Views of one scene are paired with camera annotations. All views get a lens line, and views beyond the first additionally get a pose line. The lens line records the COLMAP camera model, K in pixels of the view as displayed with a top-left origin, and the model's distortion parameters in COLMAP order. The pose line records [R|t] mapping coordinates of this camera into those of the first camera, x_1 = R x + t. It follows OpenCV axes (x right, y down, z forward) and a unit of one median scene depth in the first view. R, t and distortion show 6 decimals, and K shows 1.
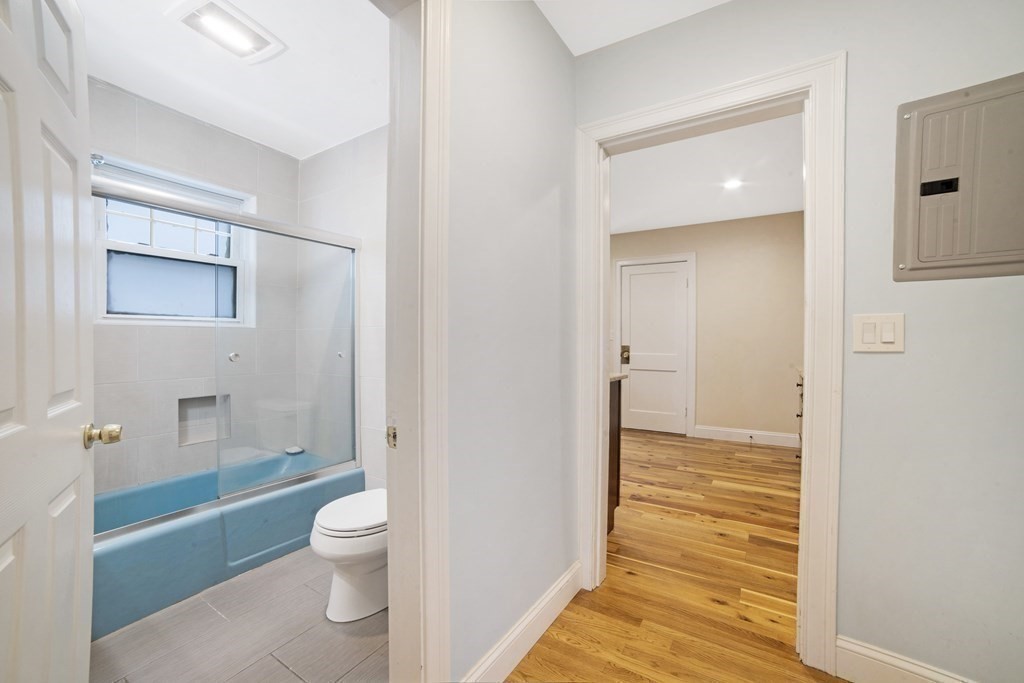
lens RADIAL K [[436.5, 0, 512.0], [0, 436.5, 341.5], [0, 0, 1]] dist [-0.000521, 0.000010]
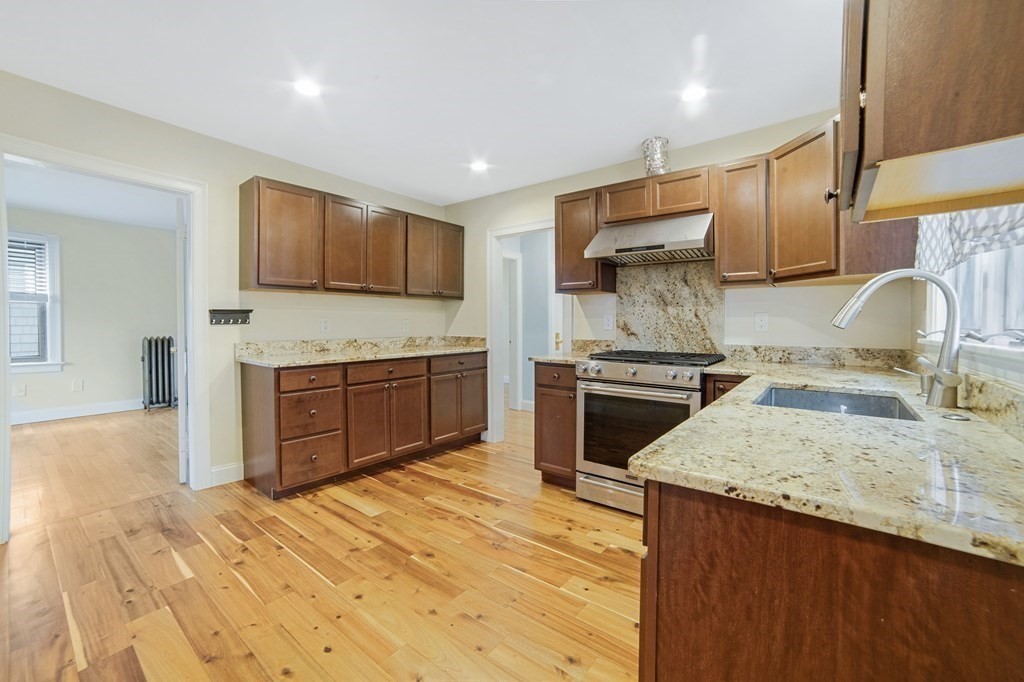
lens RADIAL K [[411.6, 0, 512.0], [0, 411.6, 341.0], [0, 0, 1]] dist [-0.000093, 0.000002]
pose [[-0.995343, -0.009410, 0.095937, 0.184649], [-0.005335, 0.999076, 0.042648, -0.023184], [-0.096250, 0.041937, -0.994473, 1.980851]]
